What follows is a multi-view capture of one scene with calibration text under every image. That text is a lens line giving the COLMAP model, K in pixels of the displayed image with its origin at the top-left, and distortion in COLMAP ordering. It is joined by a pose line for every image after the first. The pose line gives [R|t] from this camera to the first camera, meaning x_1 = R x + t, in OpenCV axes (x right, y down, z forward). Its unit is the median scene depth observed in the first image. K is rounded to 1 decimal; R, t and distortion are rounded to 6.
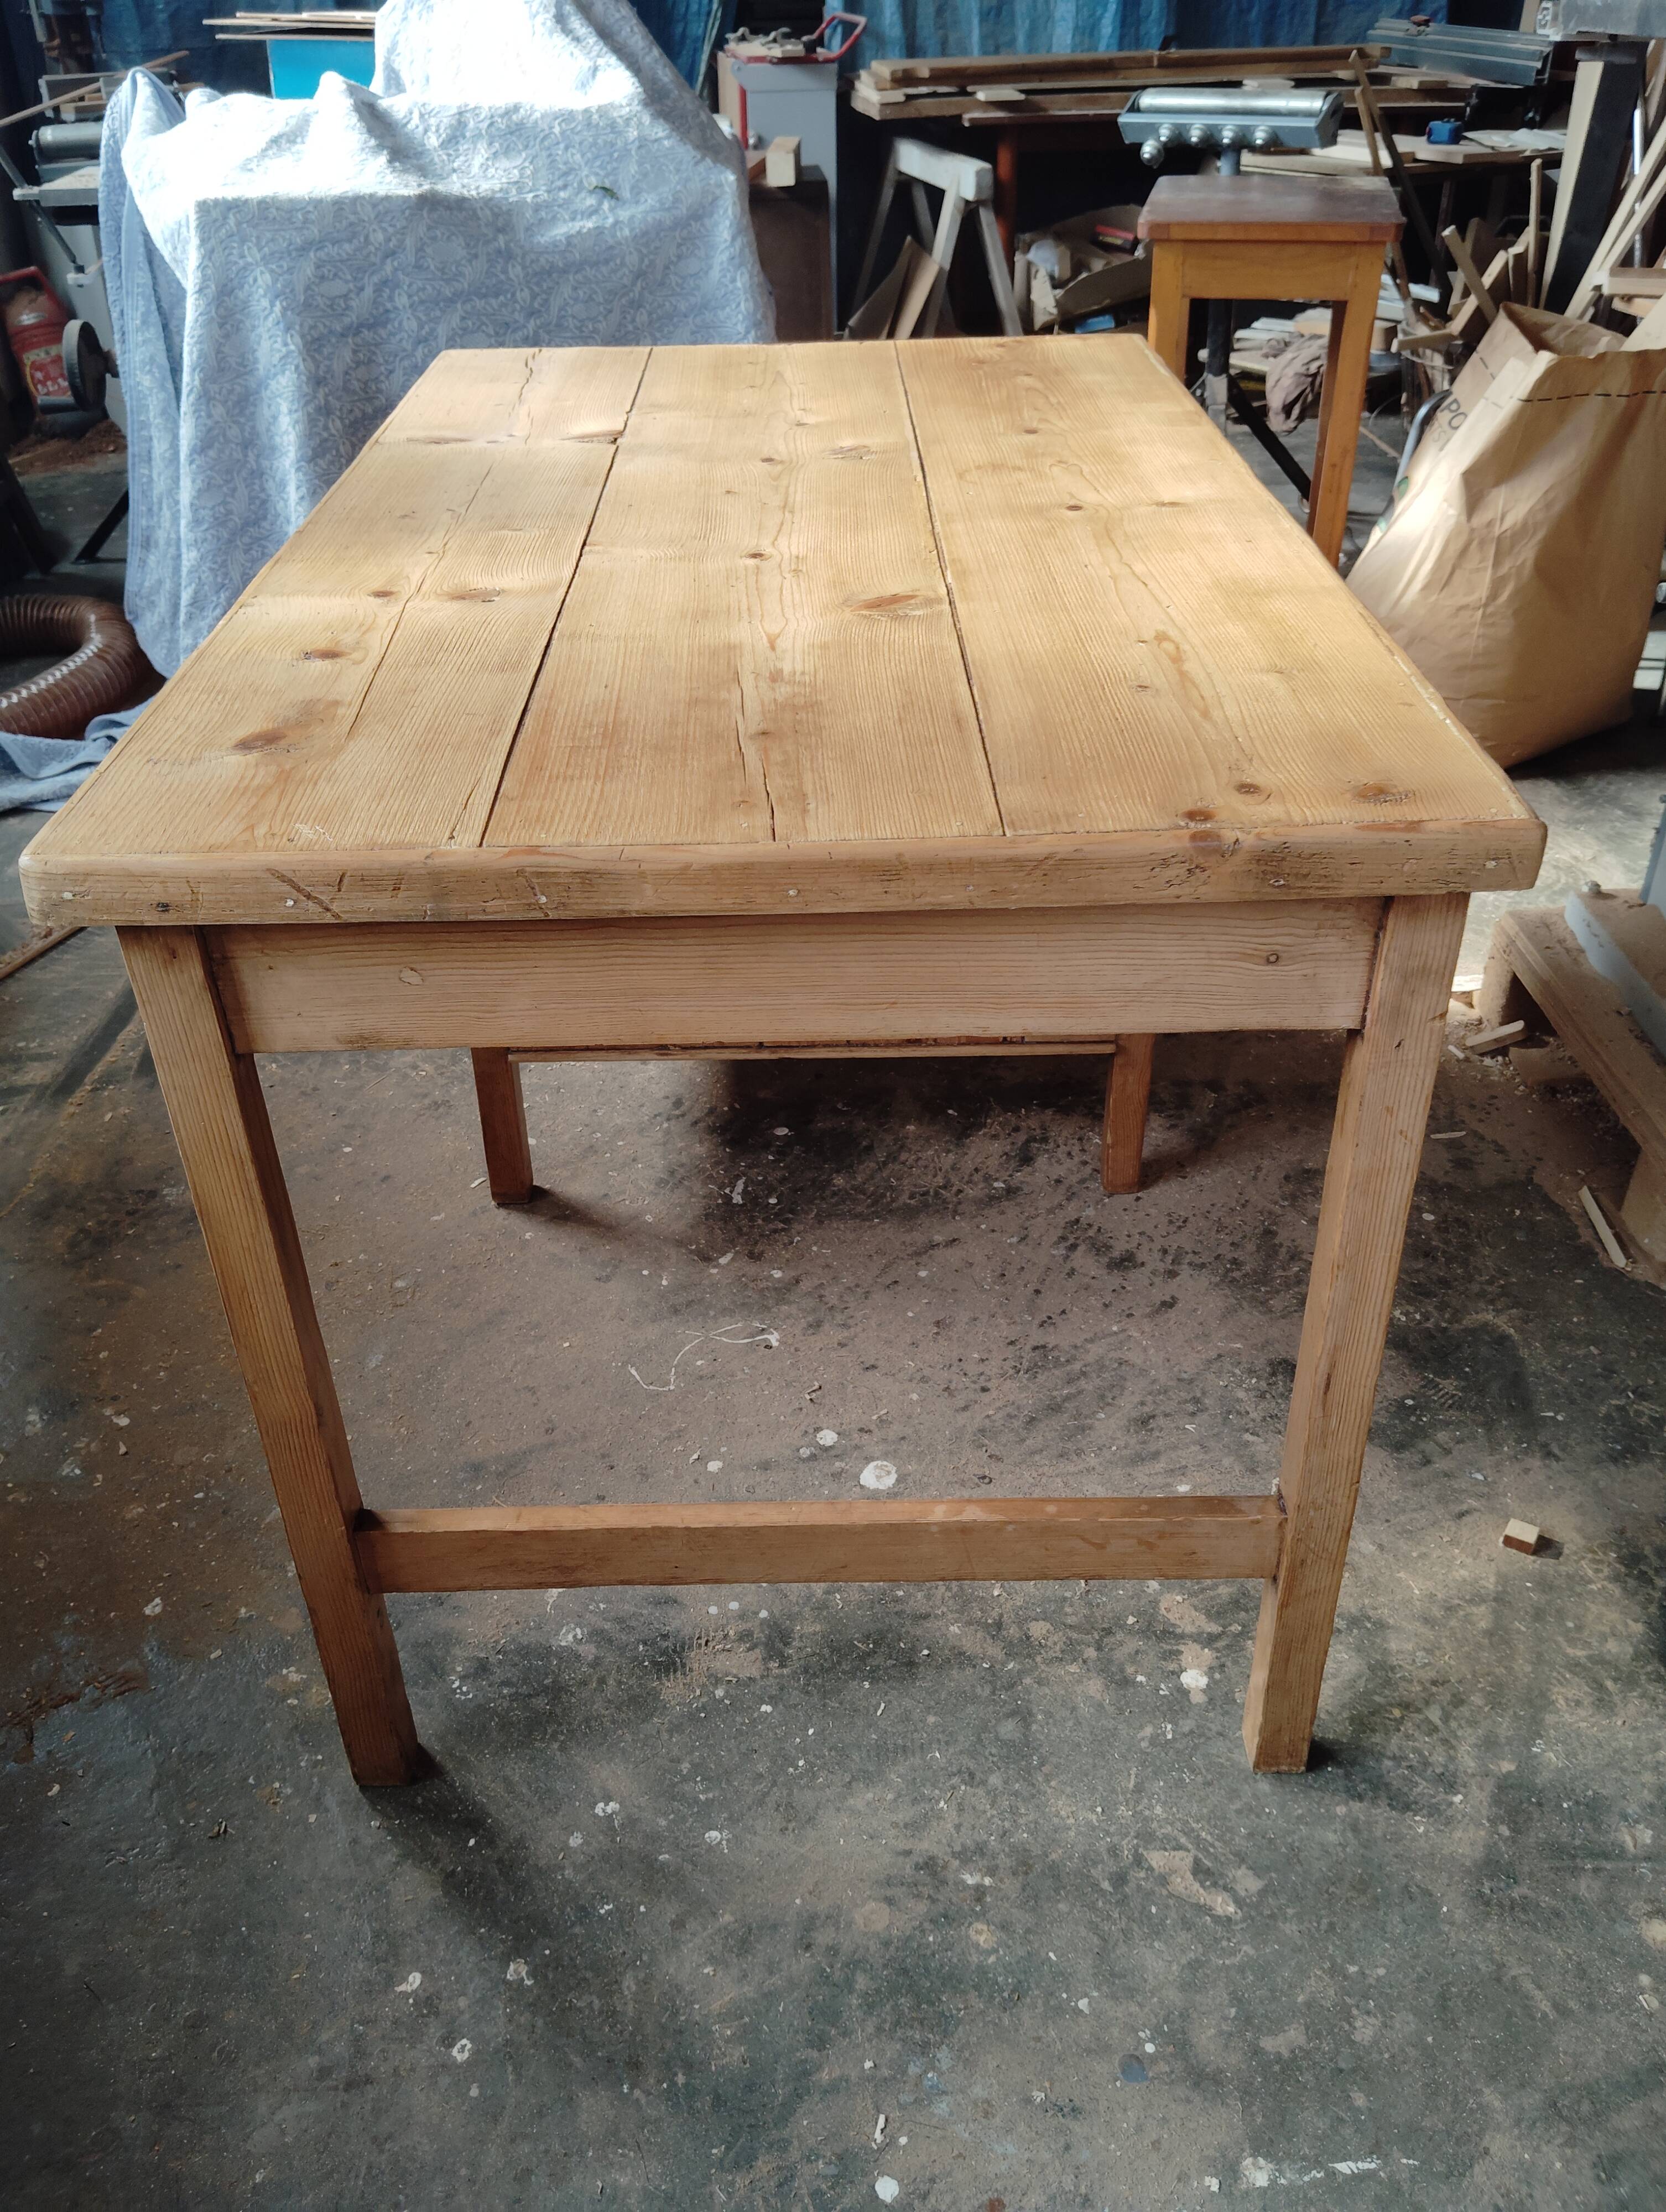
lens RADIAL K [[1816.3, 0, 833.6], [0, 1816.3, 1108.3], [0, 0, 1]] dist [0.070298, -0.159638]
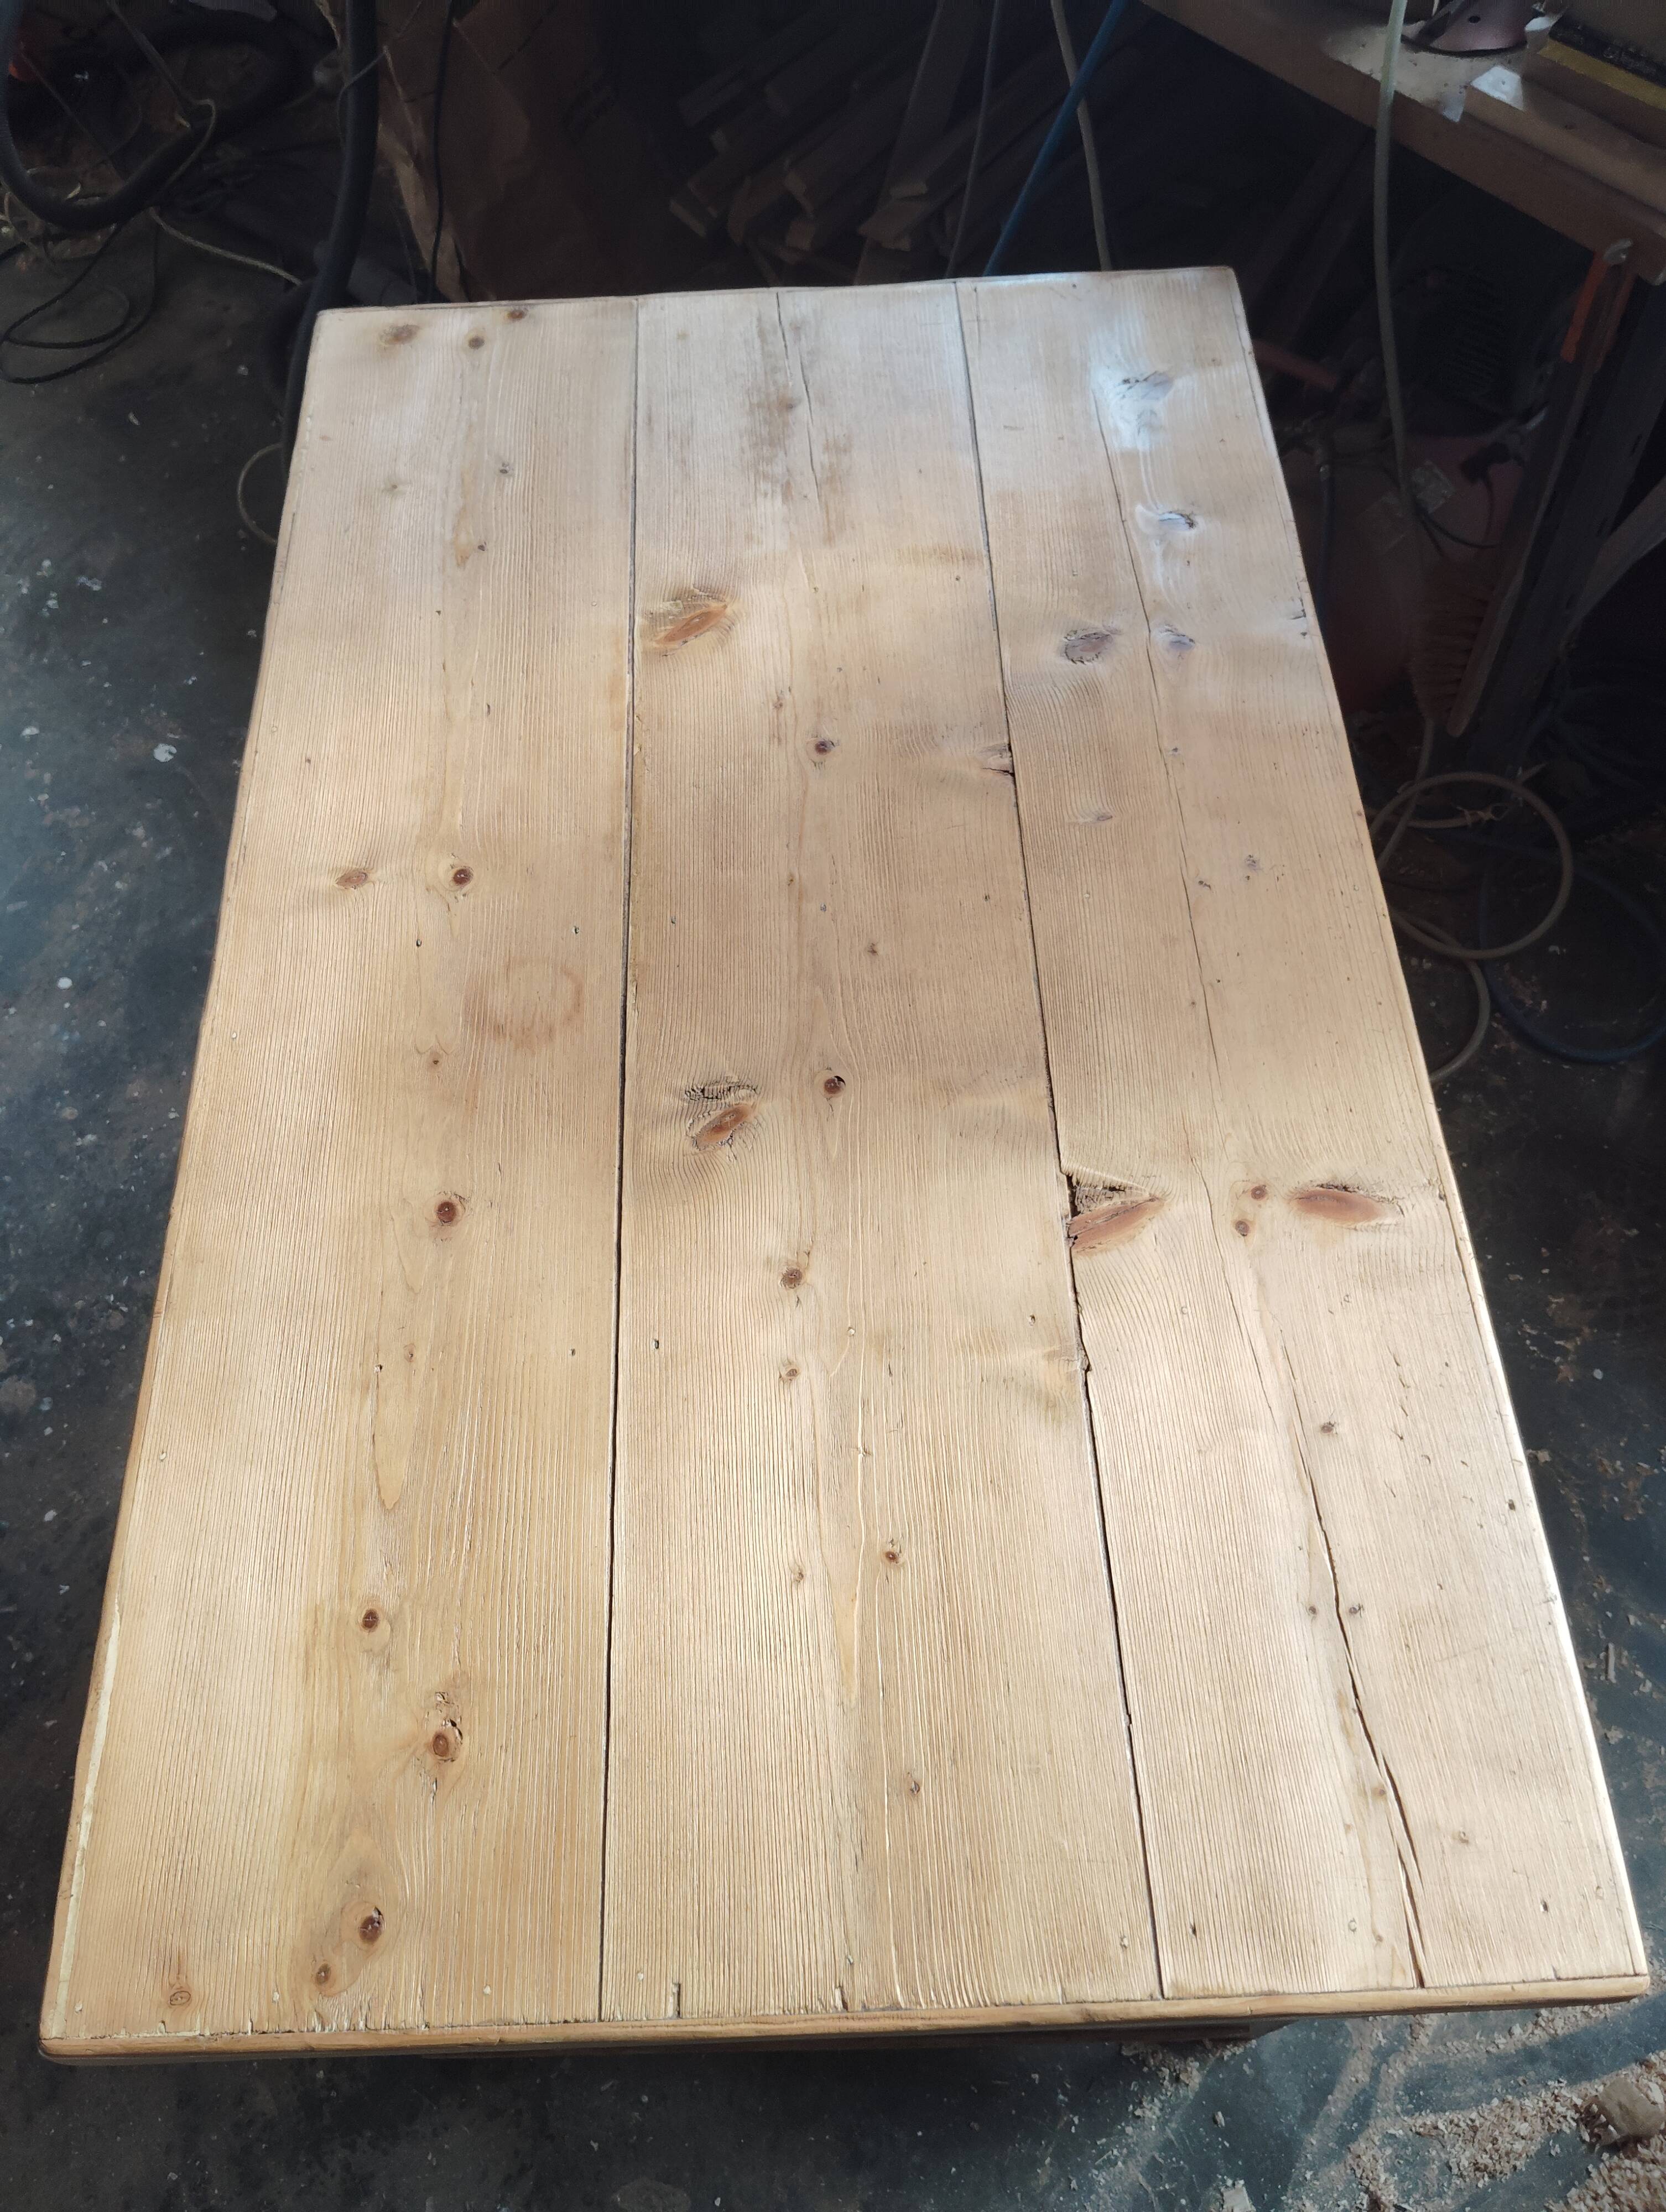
lens RADIAL K [[1816.3, 0, 830.9], [0, 1816.3, 1118.3], [0, 0, 1]] dist [0.070298, -0.159638]
pose [[-0.998386, 0.047905, 0.030494, -0.045247], [0.028758, -0.036519, 0.998919, -0.858868], [0.048967, 0.998184, 0.035083, 0.793388]]
